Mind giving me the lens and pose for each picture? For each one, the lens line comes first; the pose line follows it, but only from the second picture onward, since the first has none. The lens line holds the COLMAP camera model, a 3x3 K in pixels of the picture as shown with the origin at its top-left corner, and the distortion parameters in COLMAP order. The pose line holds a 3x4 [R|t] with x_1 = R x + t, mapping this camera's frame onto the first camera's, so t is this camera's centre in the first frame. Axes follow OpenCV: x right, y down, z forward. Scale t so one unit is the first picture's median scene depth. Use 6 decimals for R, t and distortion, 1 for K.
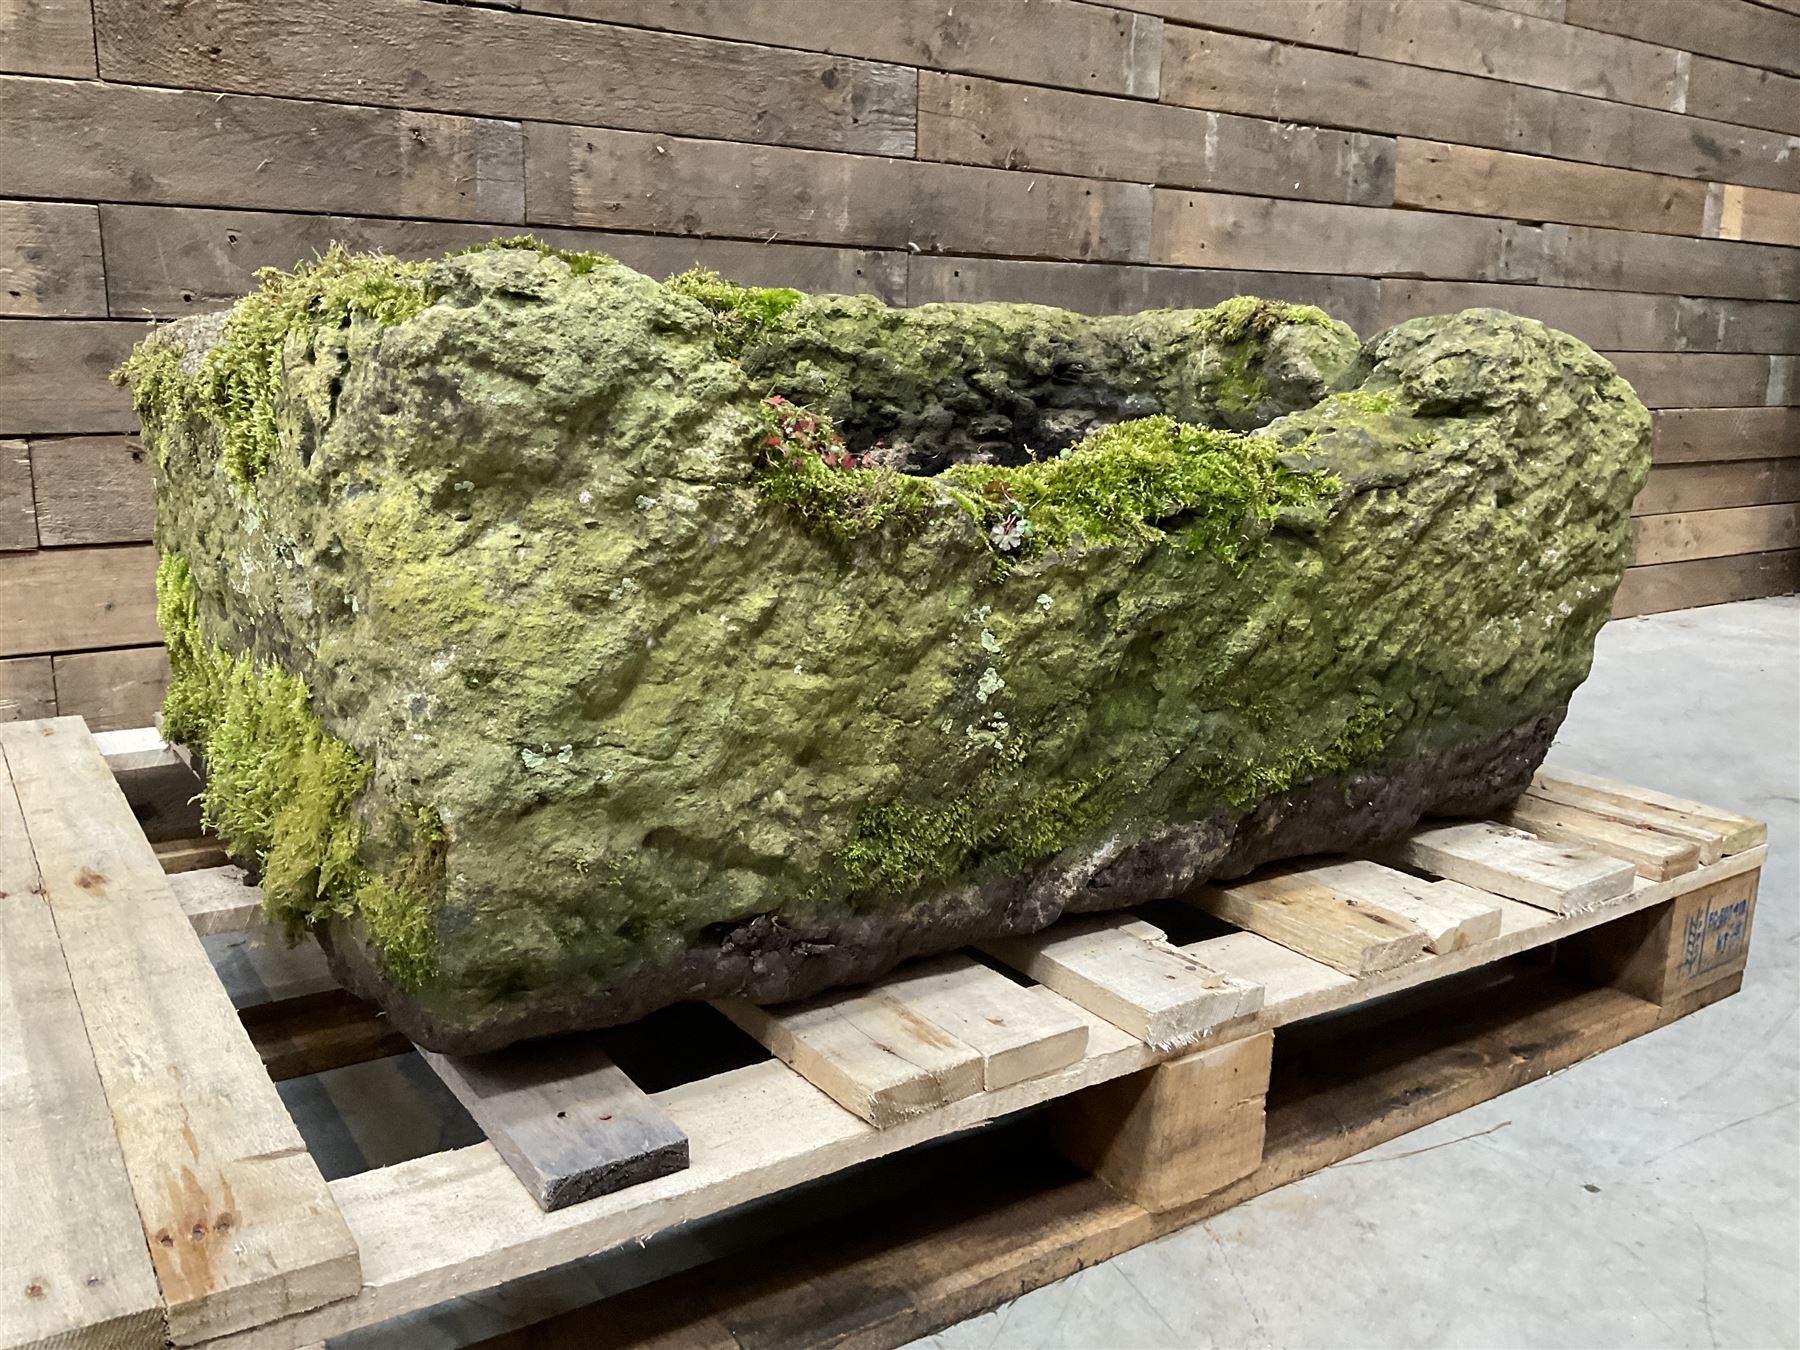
lens RADIAL K [[1479.8, 0, 896.9], [0, 1479.8, 676.1], [0, 0, 1]] dist [0.144900, -0.315725]
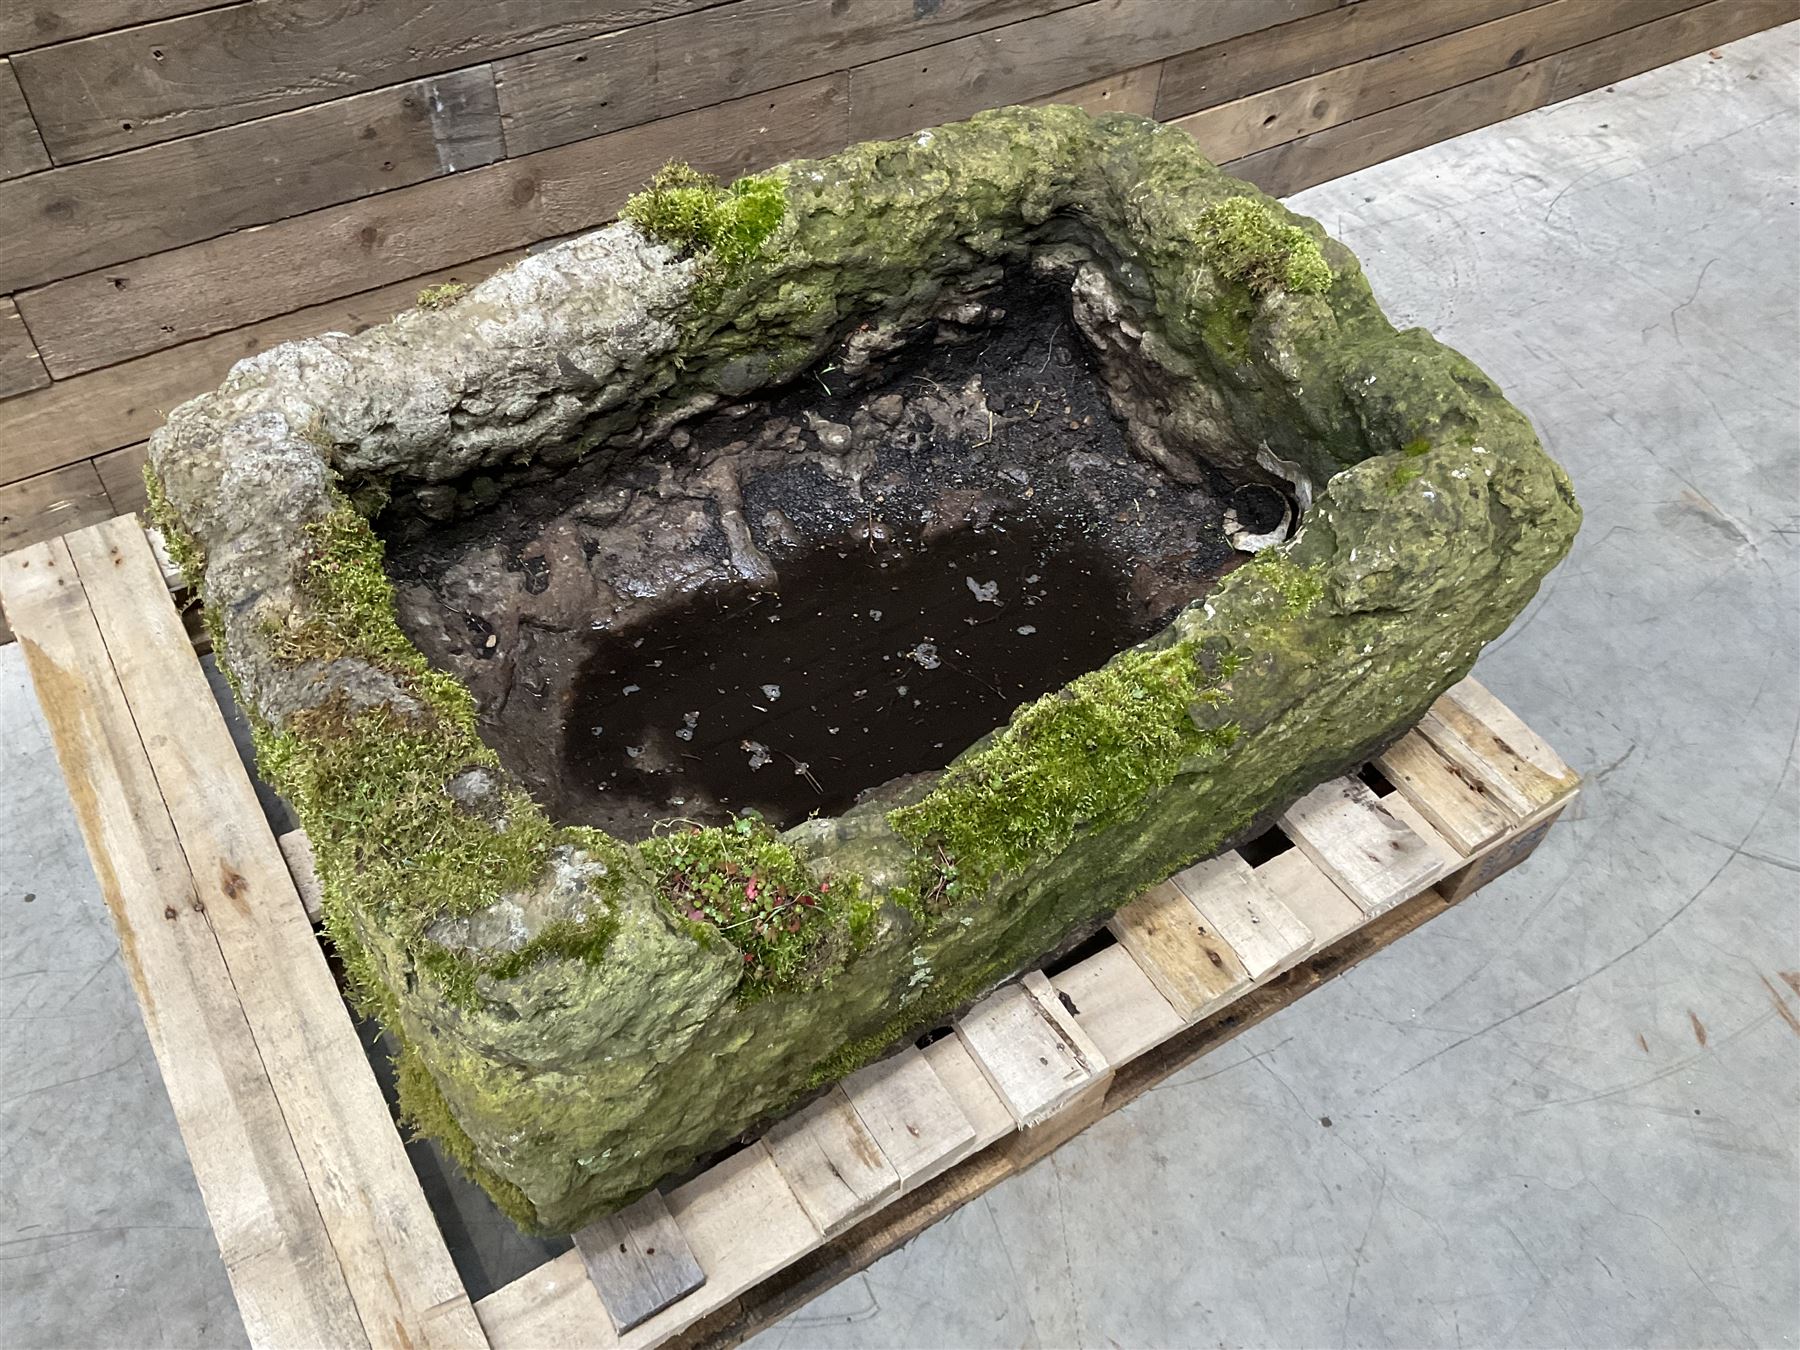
lens RADIAL K [[1477.1, 0, 895.1], [0, 1477.1, 677.1], [0, 0, 1]] dist [0.130934, -0.260079]
pose [[0.999143, 0.041225, 0.003657, 0.021222], [-0.034954, 0.793211, 0.607942, -0.825215], [0.022162, -0.607549, 0.793973, 0.095093]]
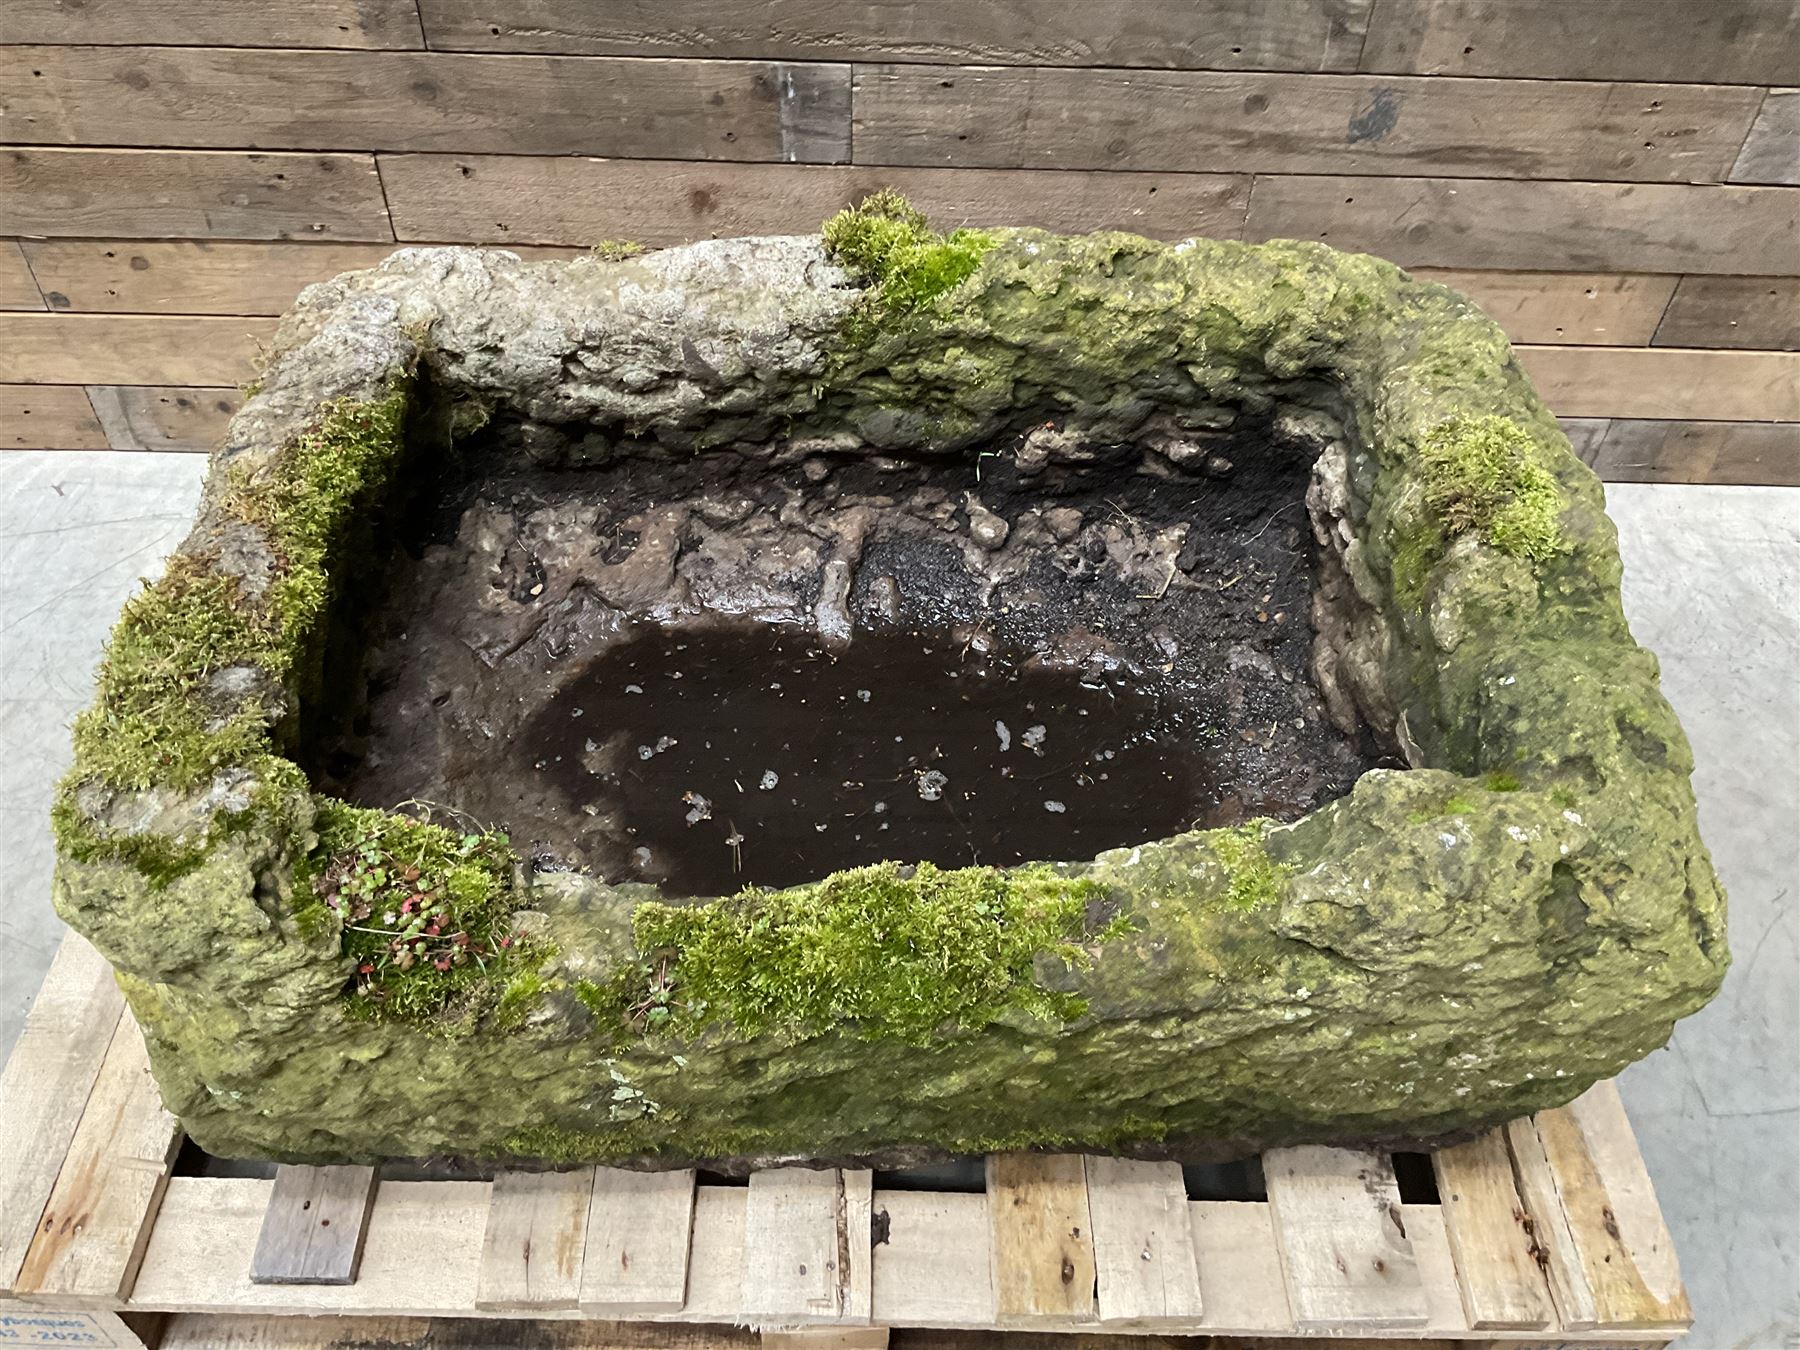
lens RADIAL K [[1479.8, 0, 896.9], [0, 1479.8, 676.1], [0, 0, 1]] dist [0.144900, -0.315725]
pose [[0.829673, 0.416384, -0.371843, 0.438837], [-0.129984, 0.791870, 0.596696, -0.797346], [0.542906, -0.446729, 0.711116, 0.356293]]
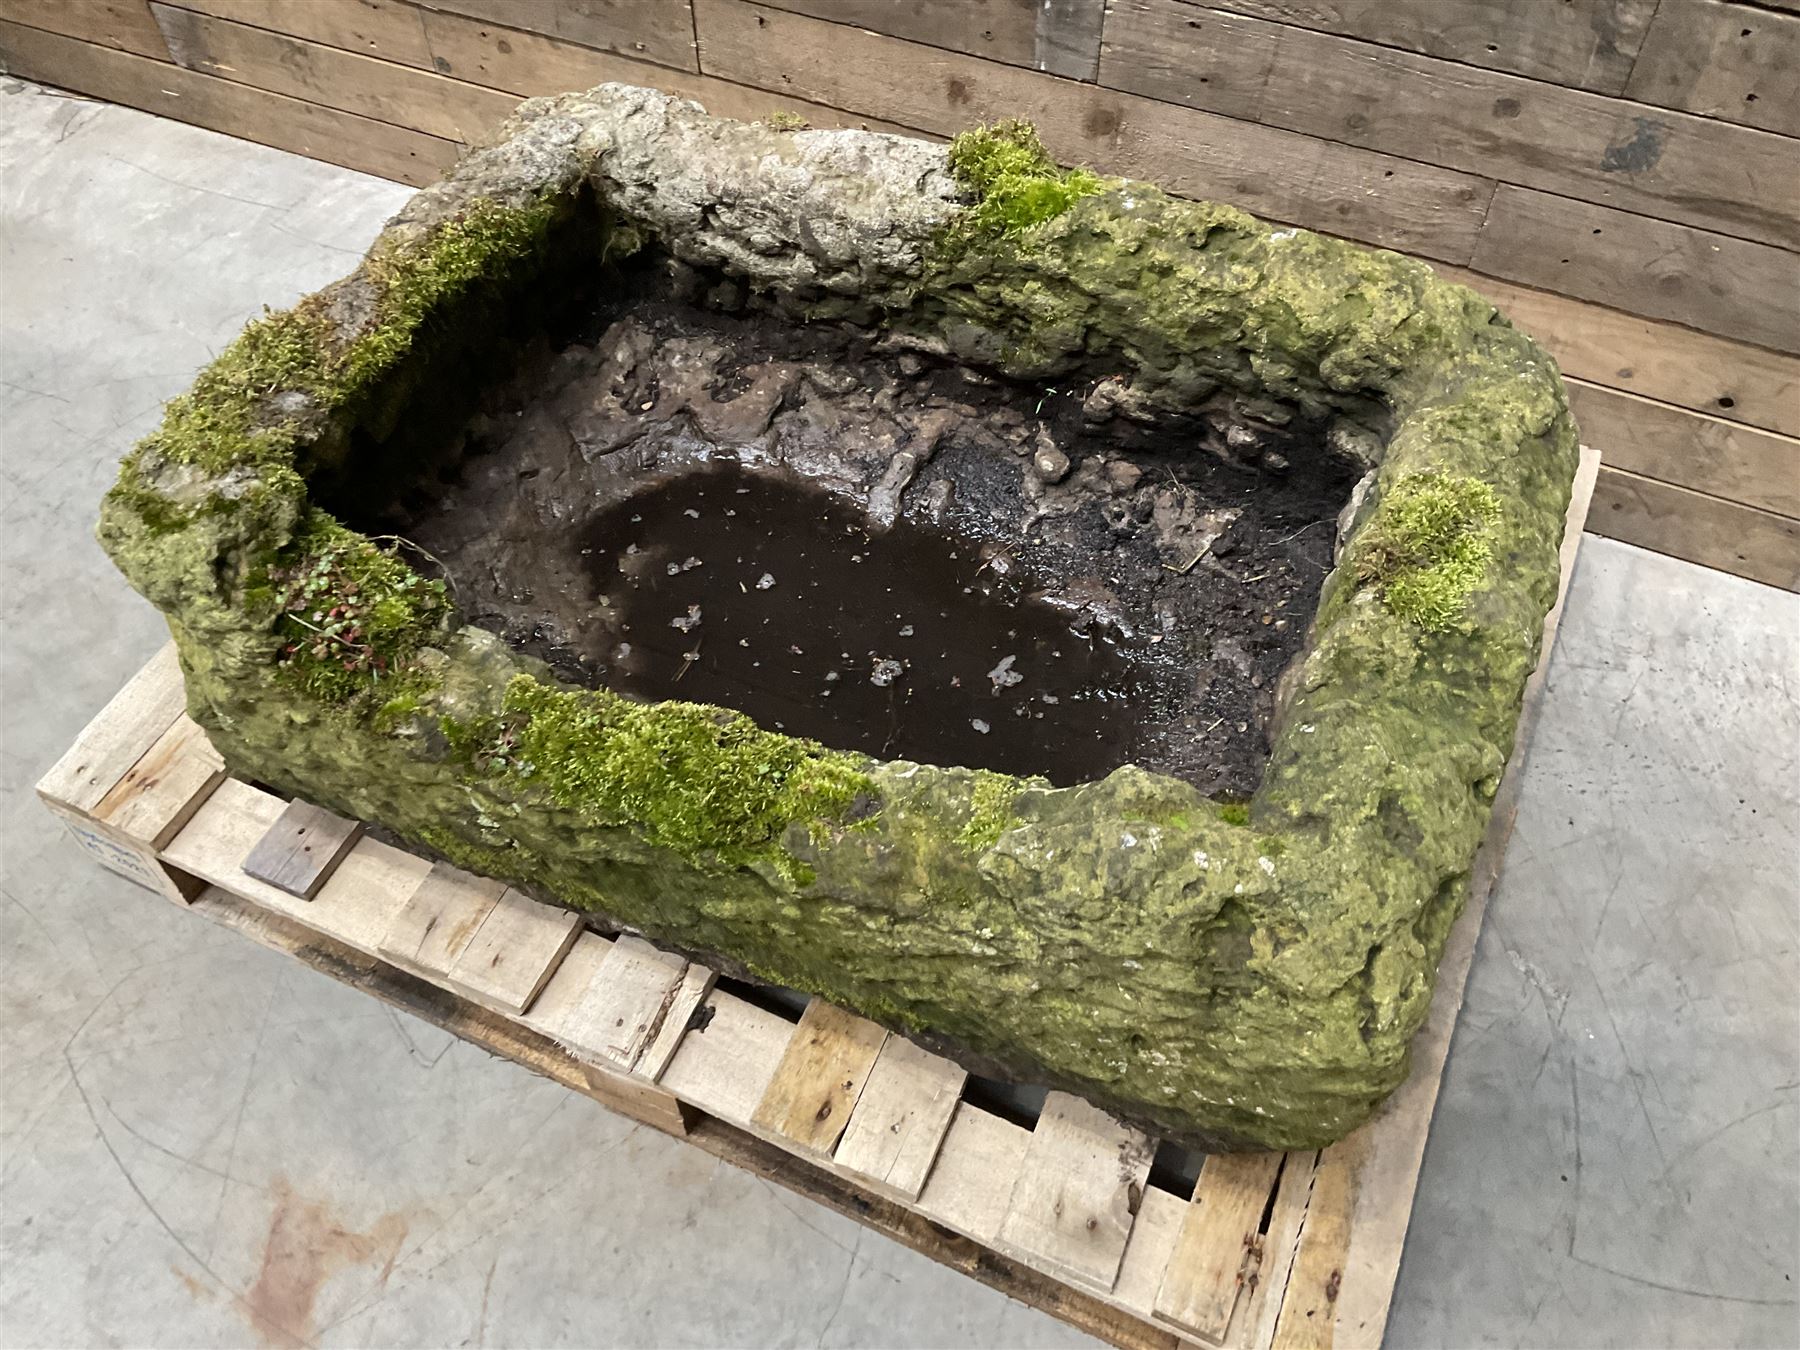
lens RADIAL K [[1479.8, 0, 896.9], [0, 1479.8, 676.1], [0, 0, 1]] dist [0.144900, -0.315725]
pose [[0.524091, 0.663561, -0.533868, 0.755472], [-0.164791, 0.694019, 0.700843, -0.929190], [0.835567, -0.279329, 0.473078, 0.573619]]
